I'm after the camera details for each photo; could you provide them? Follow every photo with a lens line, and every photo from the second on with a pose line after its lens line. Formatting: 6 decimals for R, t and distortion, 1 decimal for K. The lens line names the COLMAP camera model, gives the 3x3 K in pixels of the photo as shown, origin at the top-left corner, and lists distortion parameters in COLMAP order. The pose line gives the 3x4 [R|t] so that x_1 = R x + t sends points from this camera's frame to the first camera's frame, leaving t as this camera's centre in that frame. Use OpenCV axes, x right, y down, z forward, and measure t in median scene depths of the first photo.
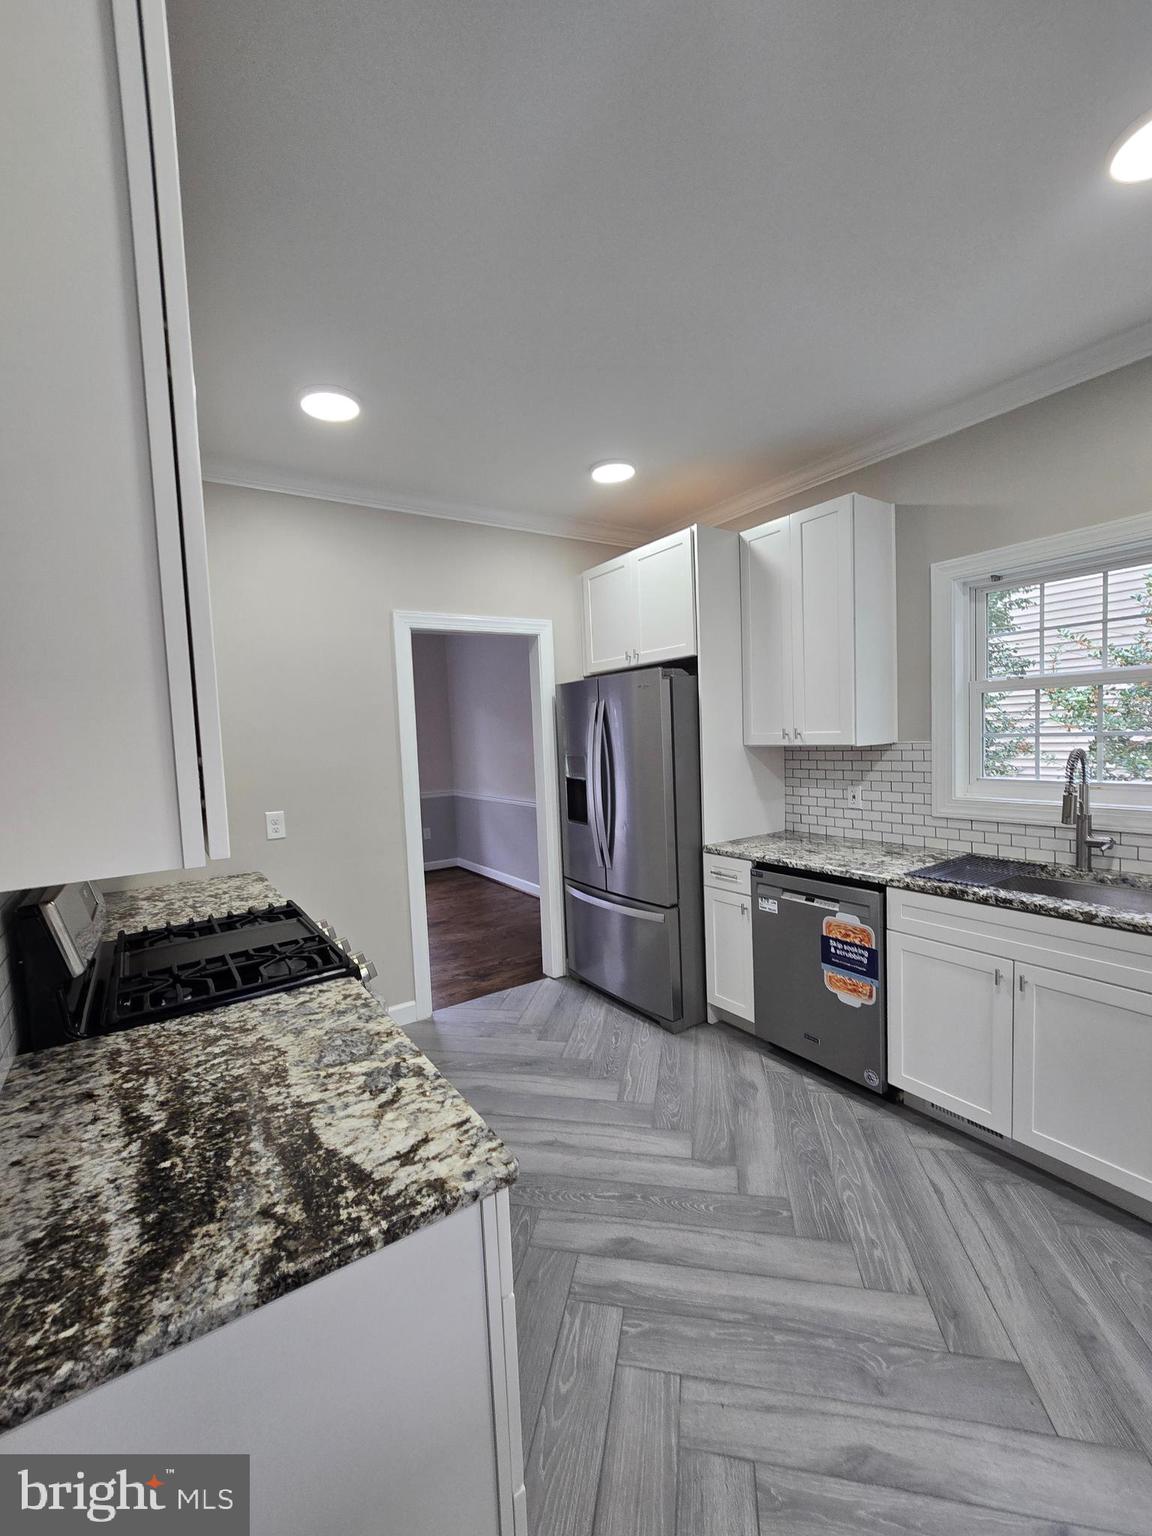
lens RADIAL K [[632.7, 0, 578.4], [0, 632.7, 772.3], [0, 0, 1]] dist [-0.008692, 0.003349]
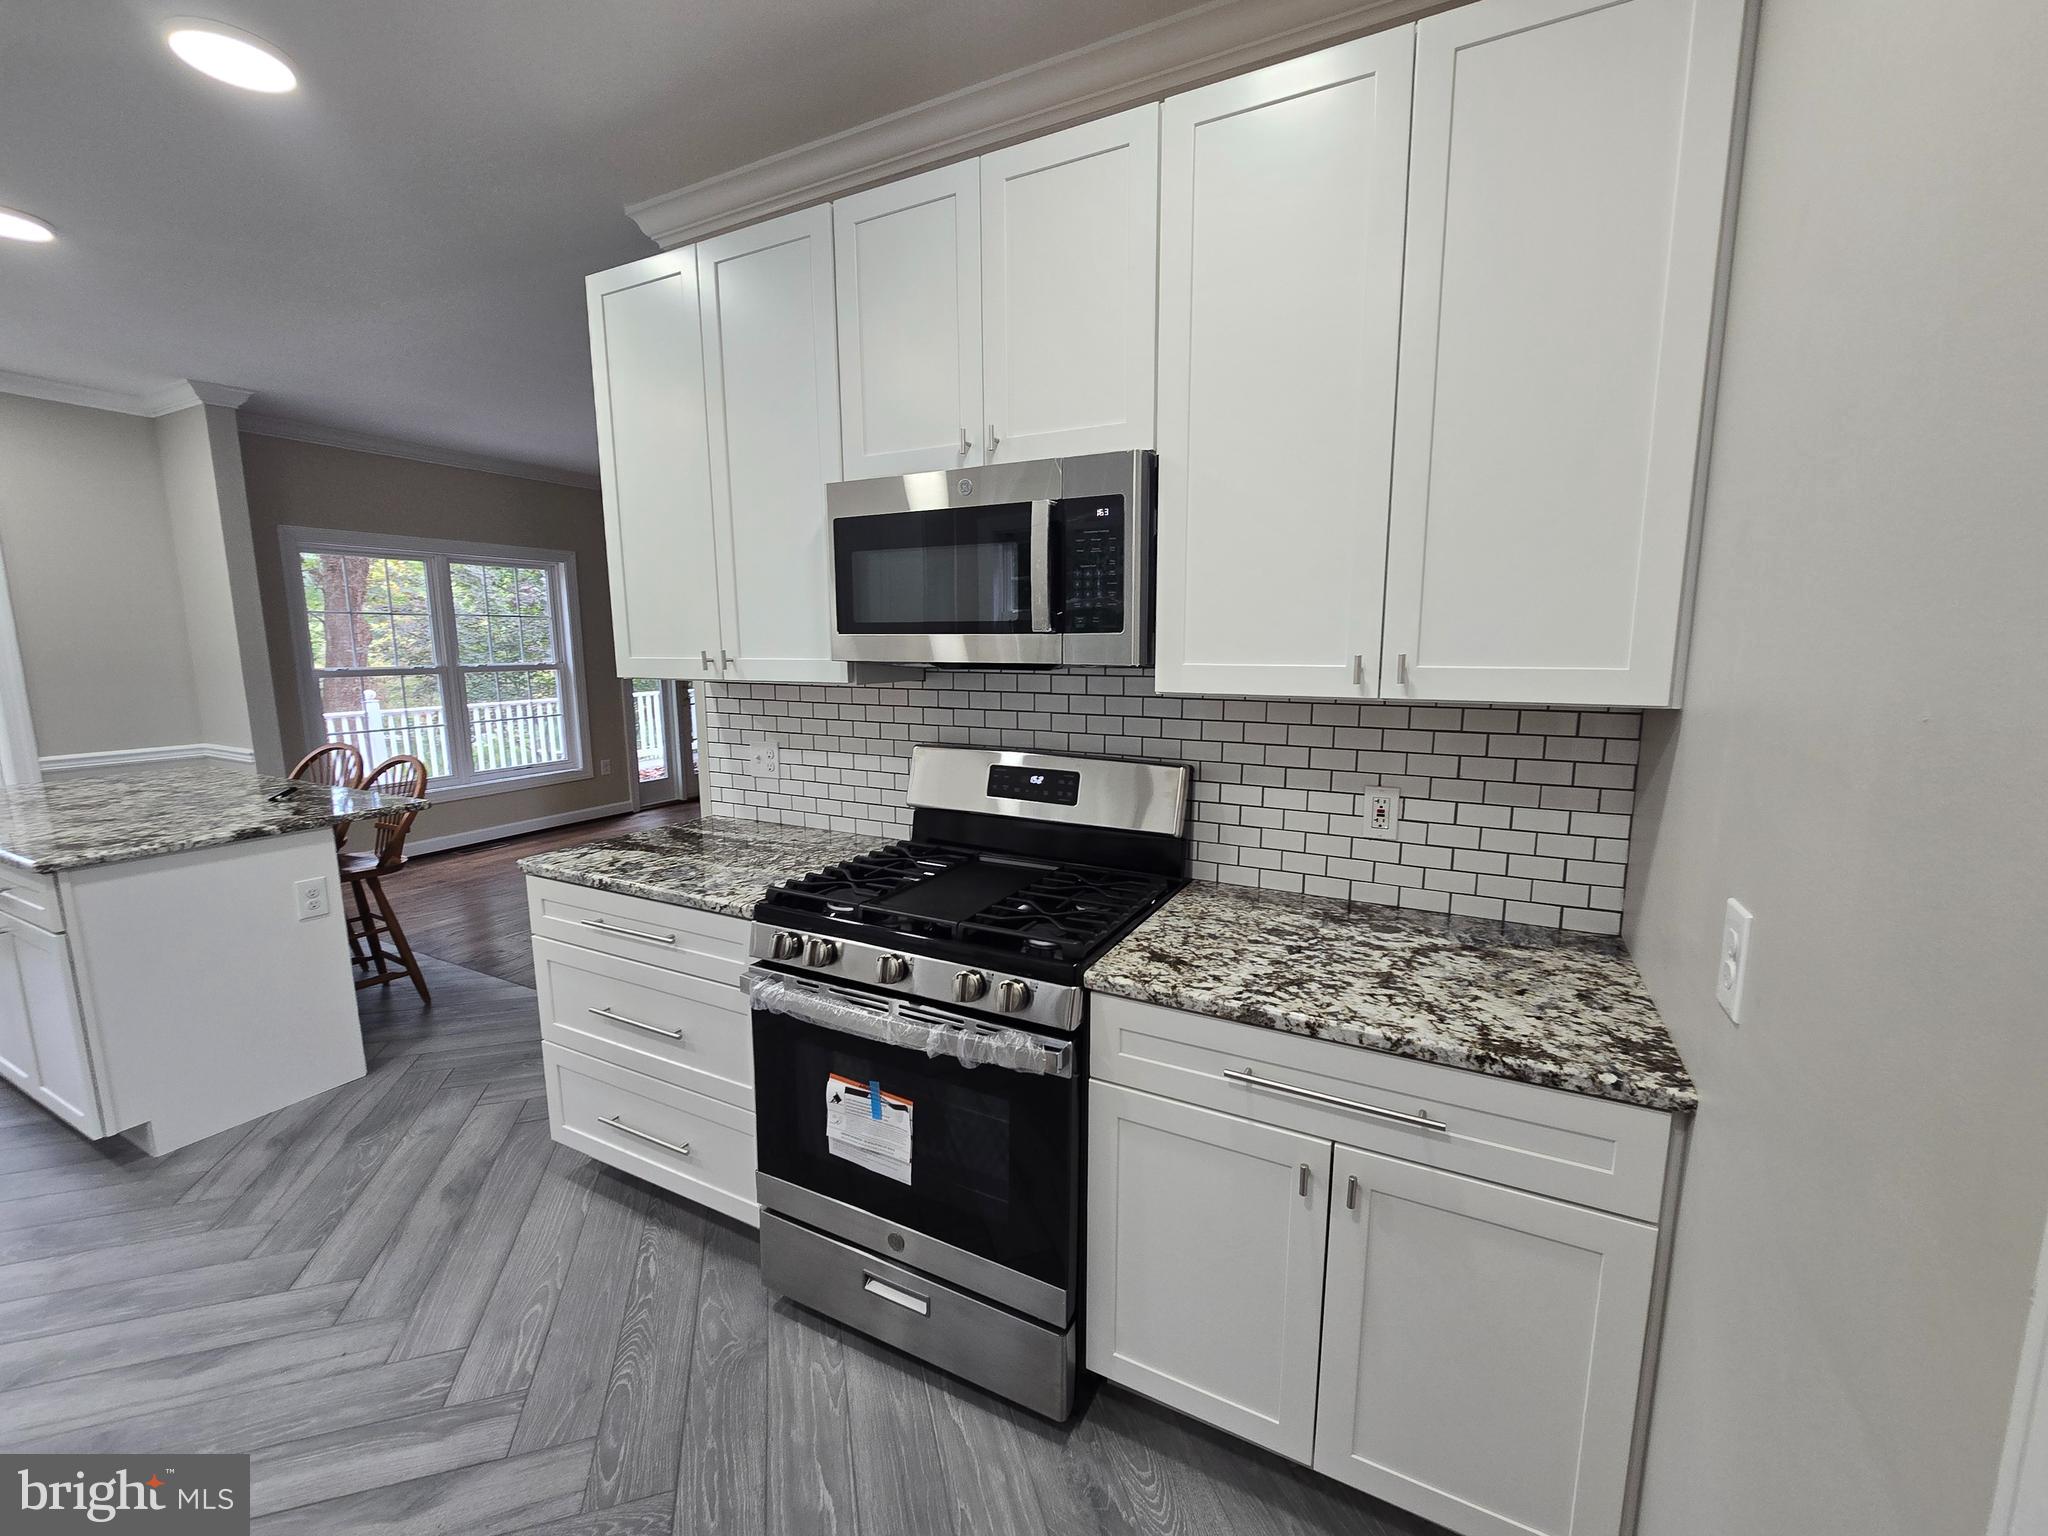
lens RADIAL K [[843.6, 0, 1024.2], [0, 843.6, 767.4], [0, 0, 1]] dist [-0.008692, 0.003349]
pose [[-0.886222, 0.116262, -0.448434, -0.313763], [0.015136, 0.974746, 0.222803, -0.181843], [0.463013, 0.190666, -0.865601, 3.522898]]
